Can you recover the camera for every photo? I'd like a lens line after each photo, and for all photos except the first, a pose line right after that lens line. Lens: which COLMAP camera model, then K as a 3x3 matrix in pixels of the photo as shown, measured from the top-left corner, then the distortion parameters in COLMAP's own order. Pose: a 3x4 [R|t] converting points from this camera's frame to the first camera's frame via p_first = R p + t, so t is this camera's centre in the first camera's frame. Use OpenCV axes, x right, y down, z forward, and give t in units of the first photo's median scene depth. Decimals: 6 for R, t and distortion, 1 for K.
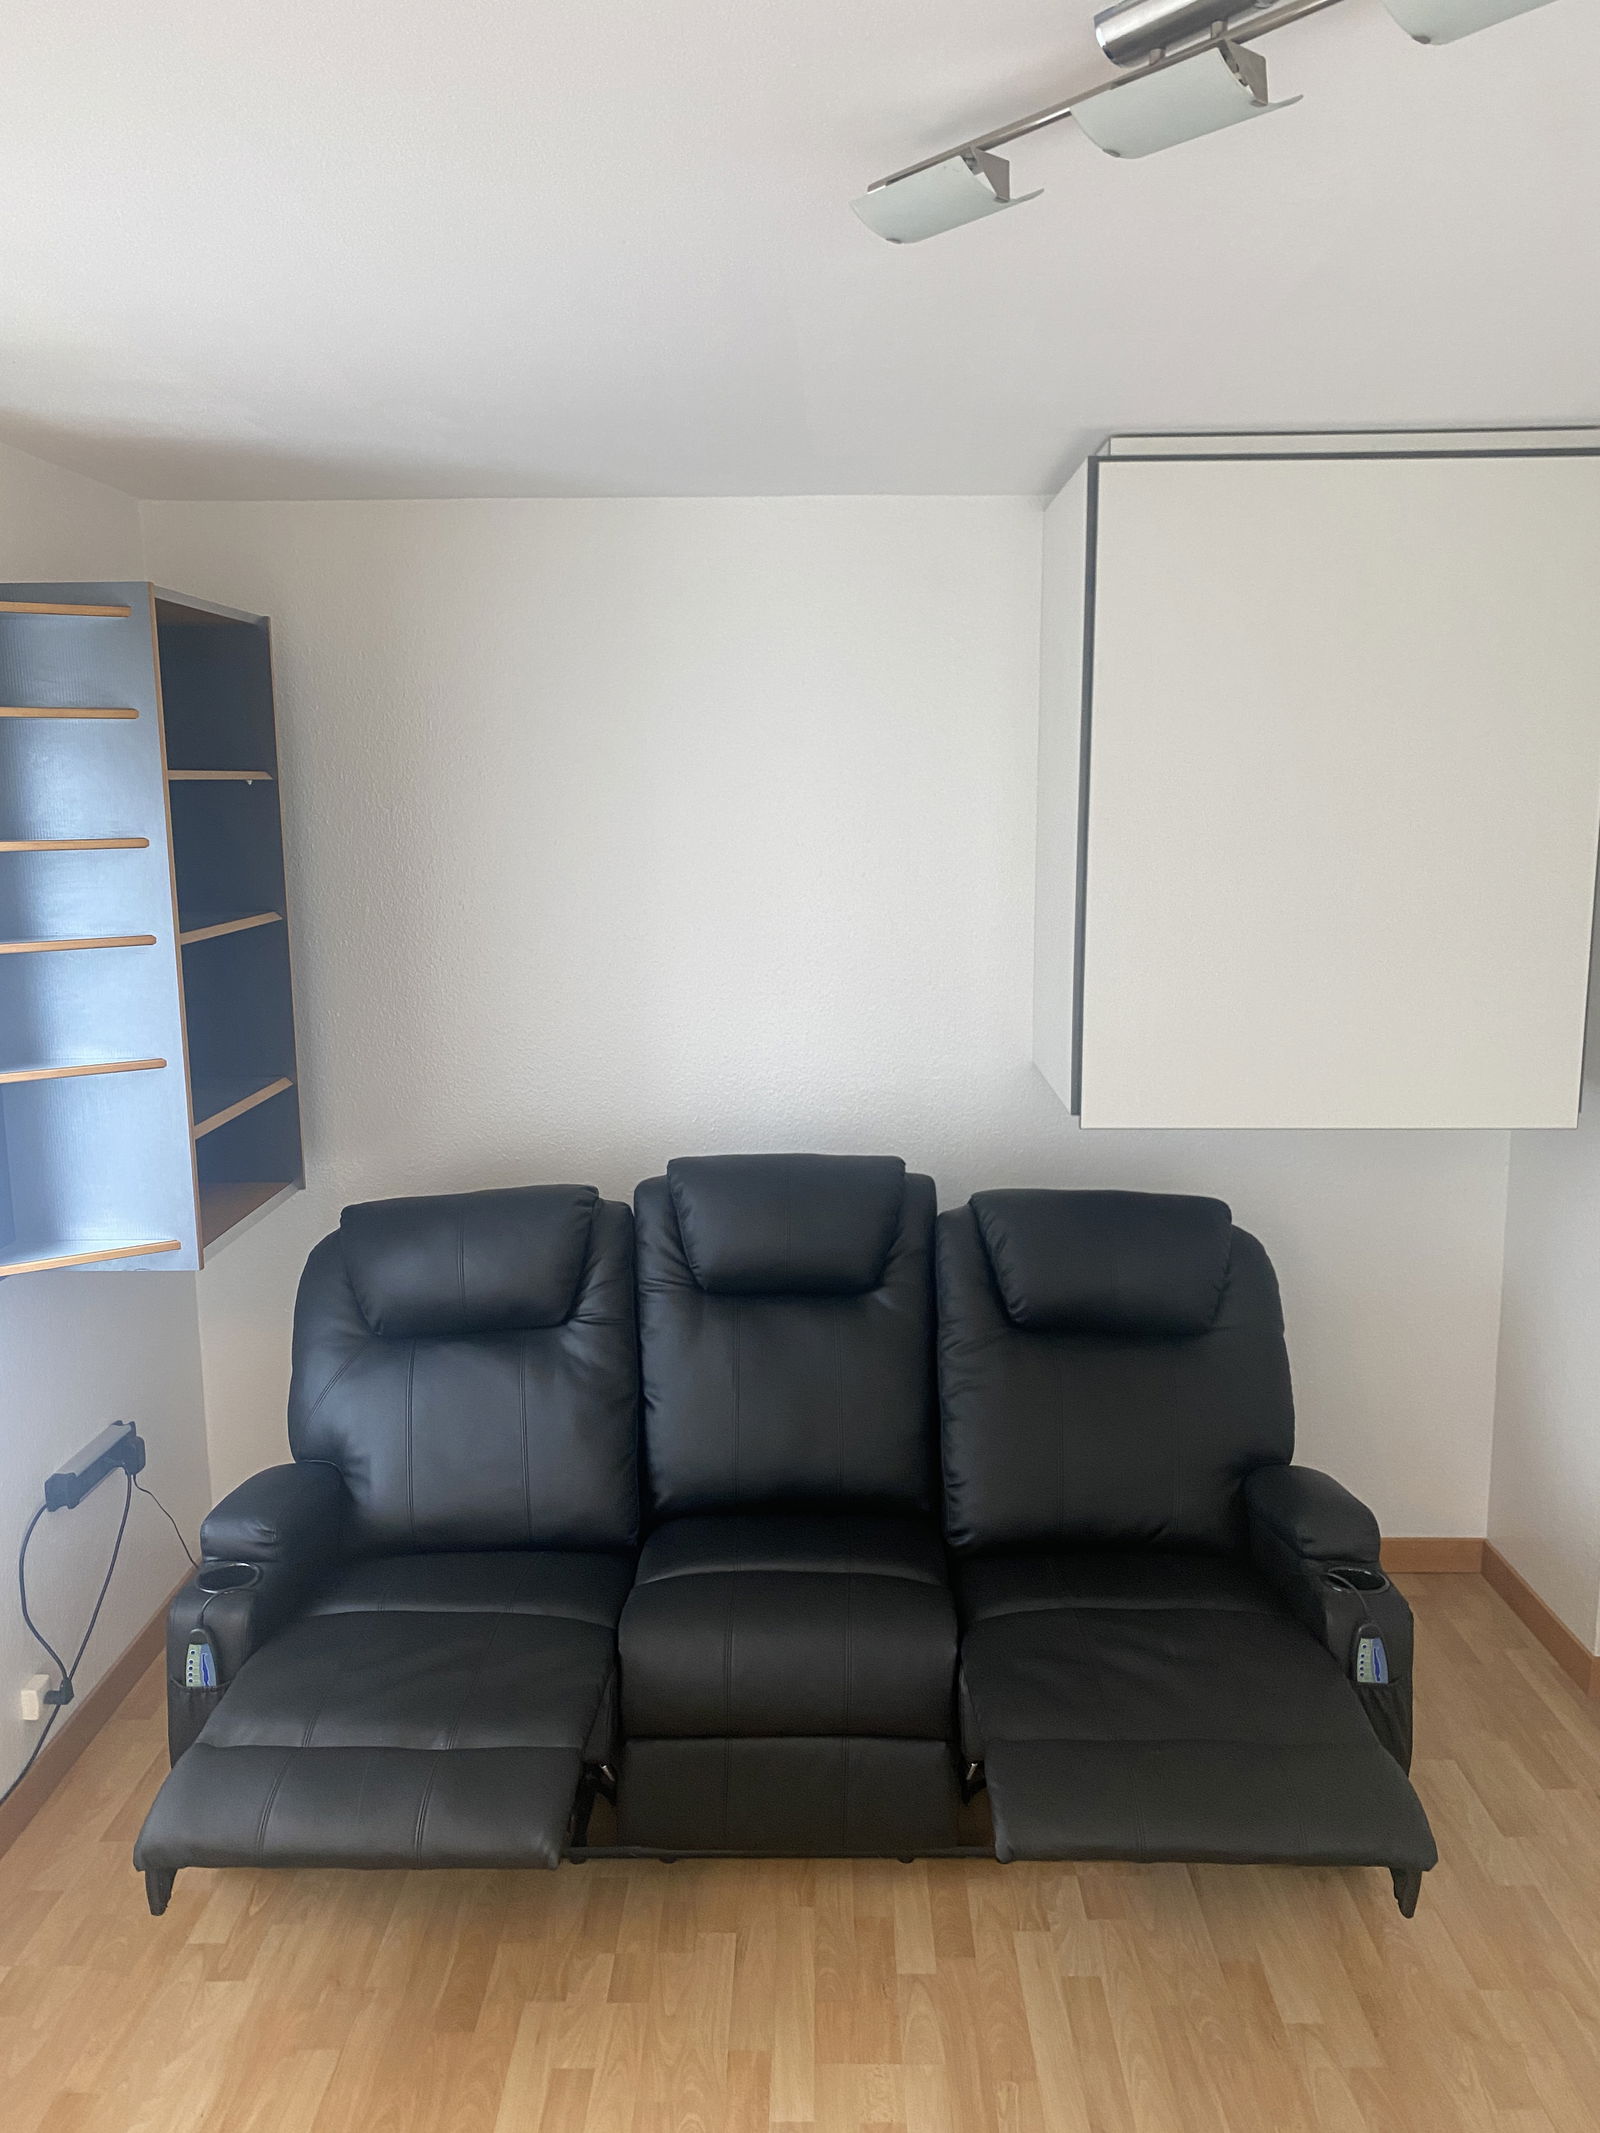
lens RADIAL K [[1640.2, 0, 800.2], [0, 1640.2, 1054.1], [0, 0, 1]] dist [0.034503, -0.024429]
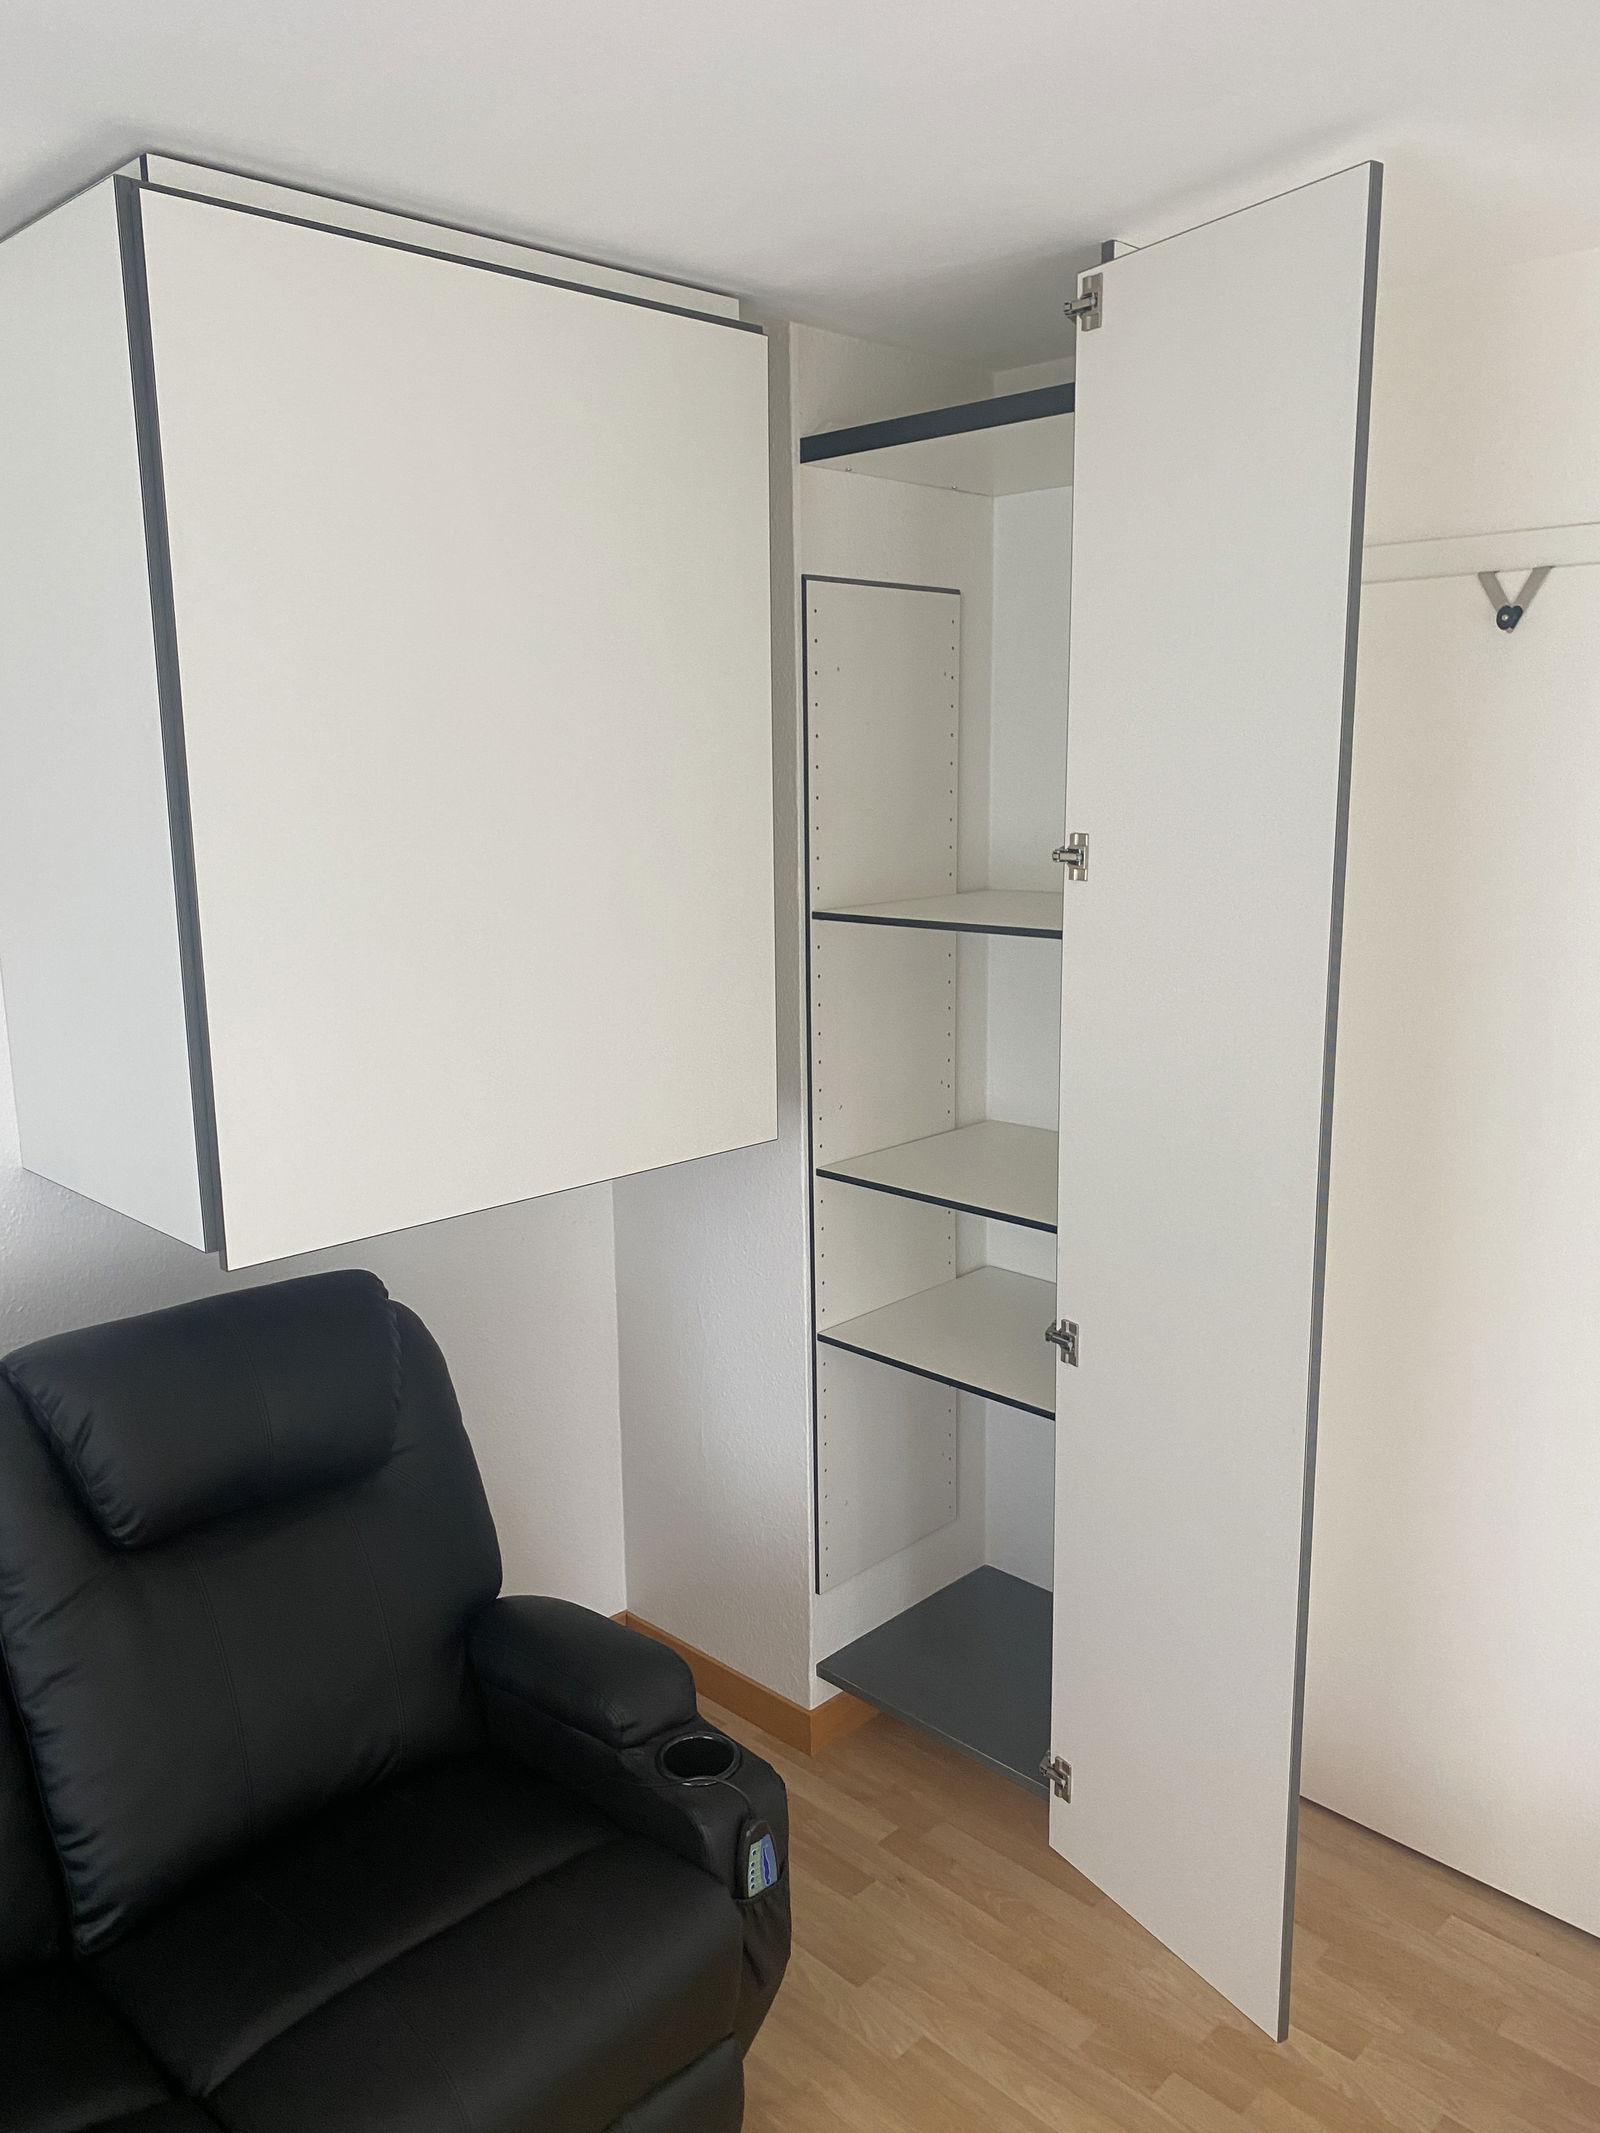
lens RADIAL K [[1640.2, 0, 802.8], [0, 1640.2, 1071.7], [0, 0, 1]] dist [0.034503, -0.024429]
pose [[0.696713, -0.143128, 0.702927, -0.119054], [0.124170, 0.989164, 0.078339, -0.057650], [-0.706522, 0.032703, 0.706935, 0.409763]]
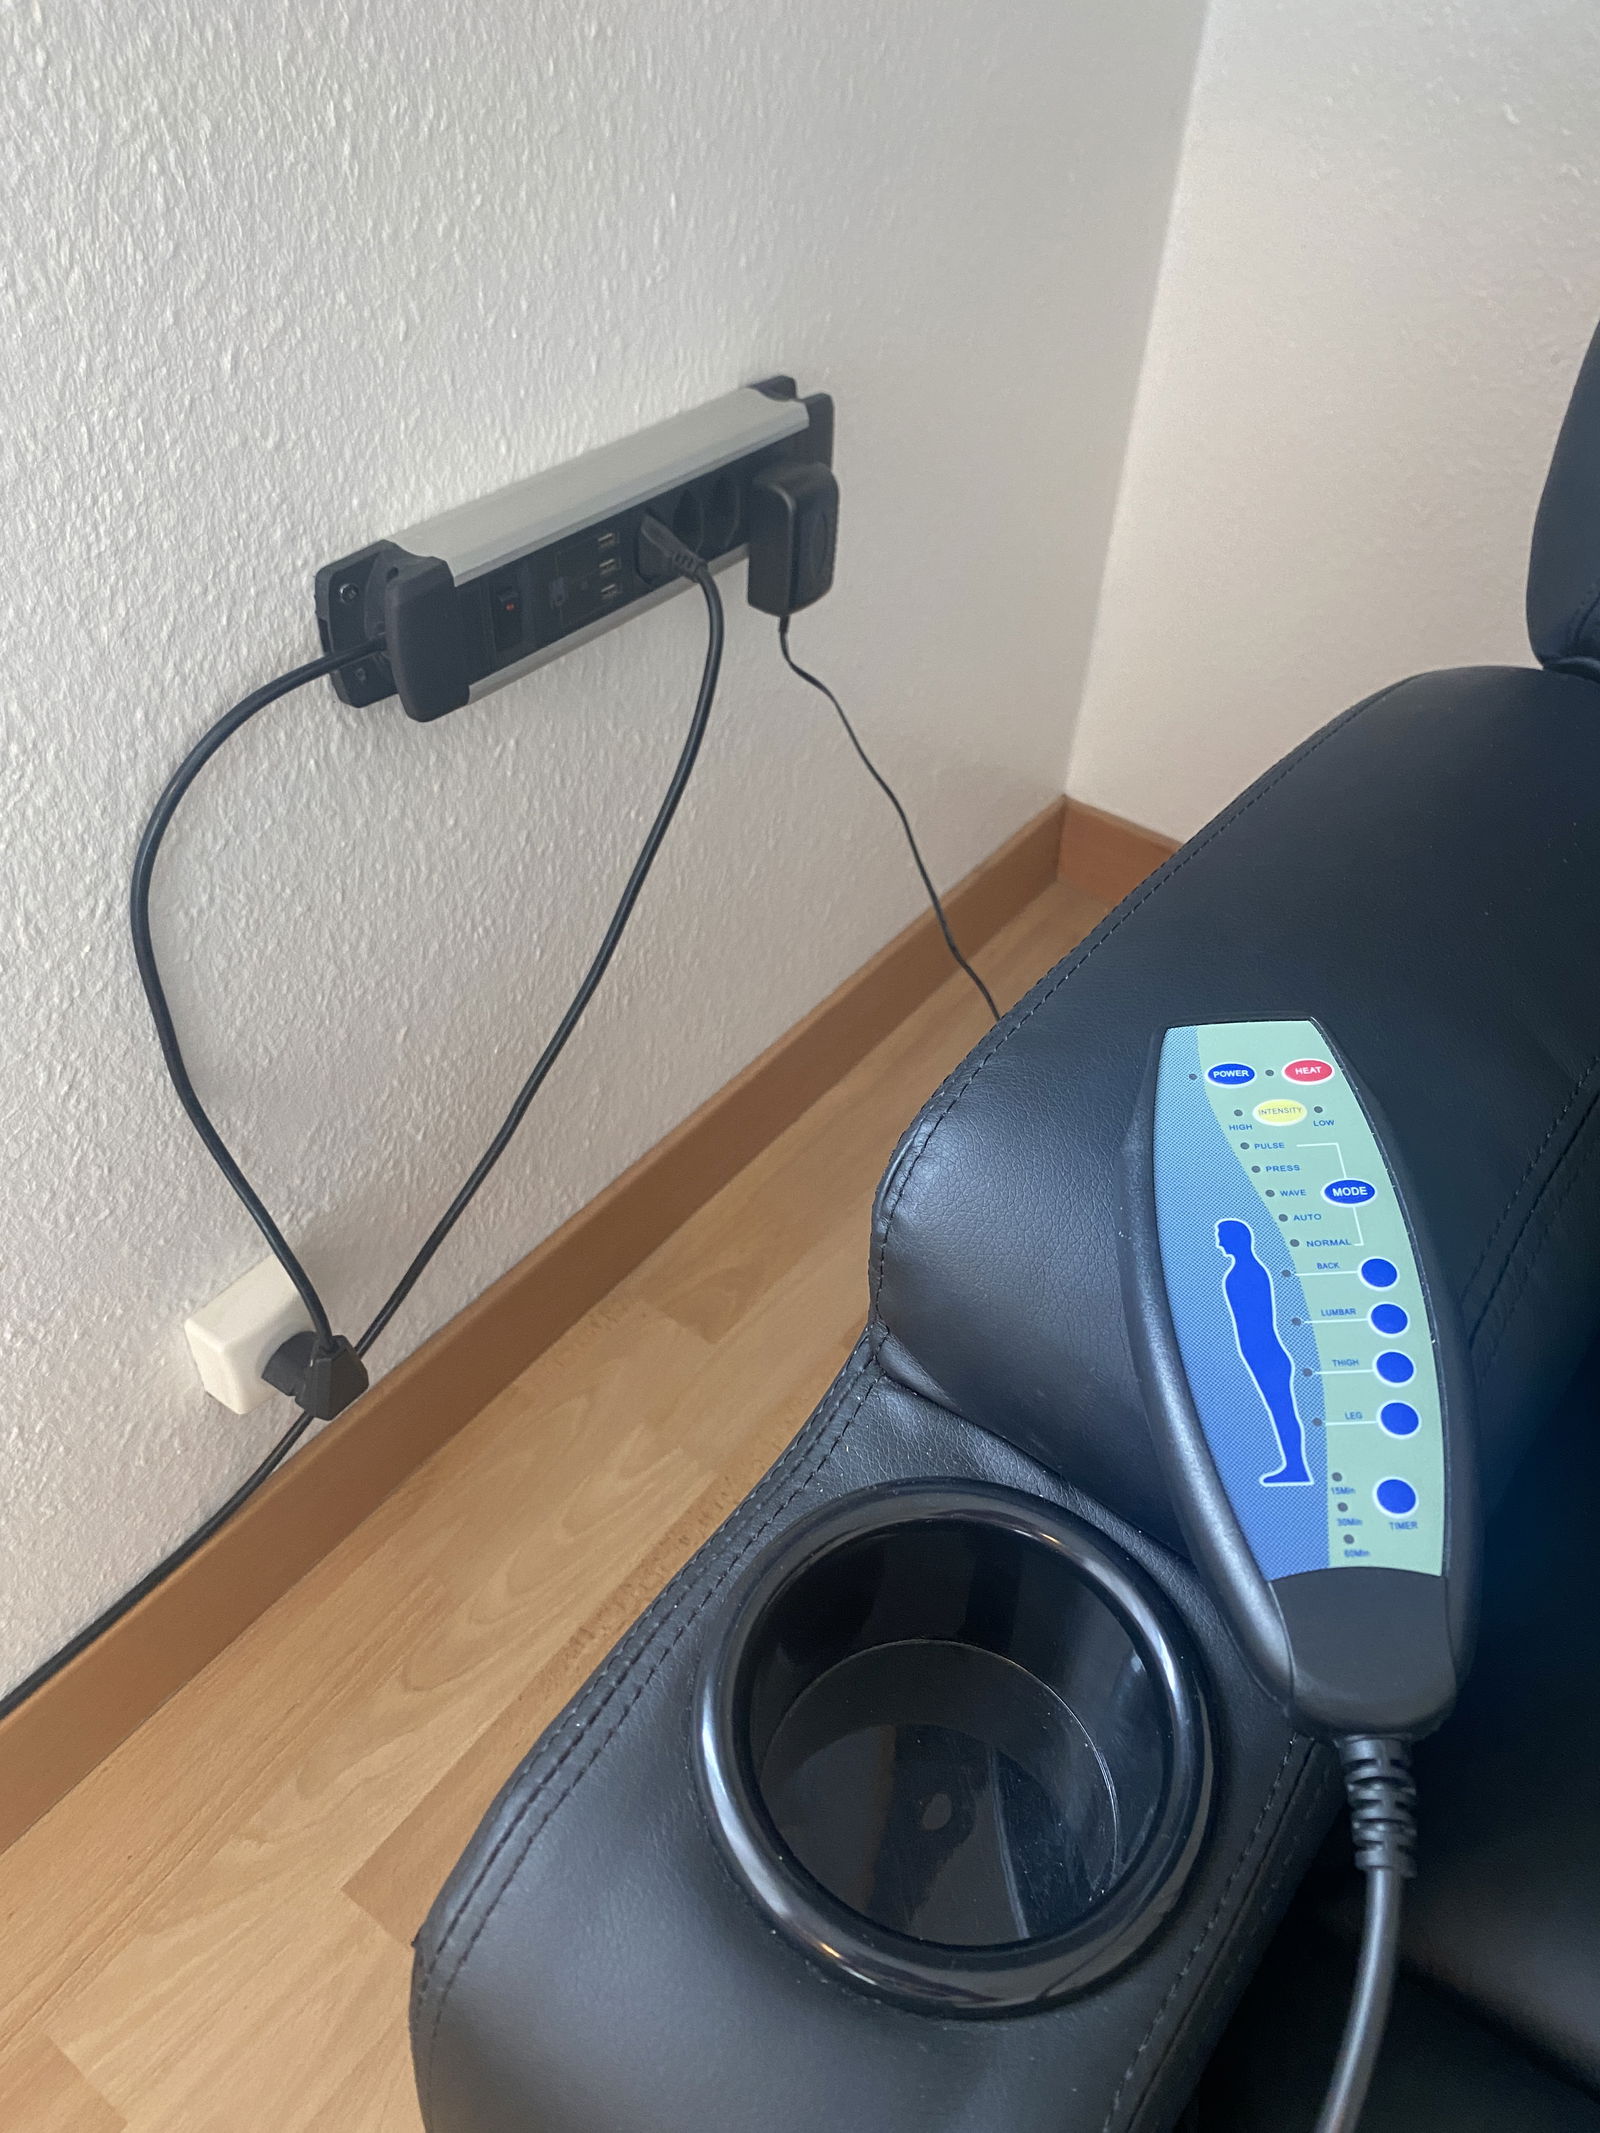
lens RADIAL K [[1640.2, 0, 804.9], [0, 1640.2, 1050.3], [0, 0, 1]] dist [0.034503, -0.024429]
pose [[0.816296, 0.416850, -0.399871, -0.306500], [-0.141131, 0.815204, 0.561715, 0.188907], [0.560128, -0.402092, 0.724278, 0.898029]]
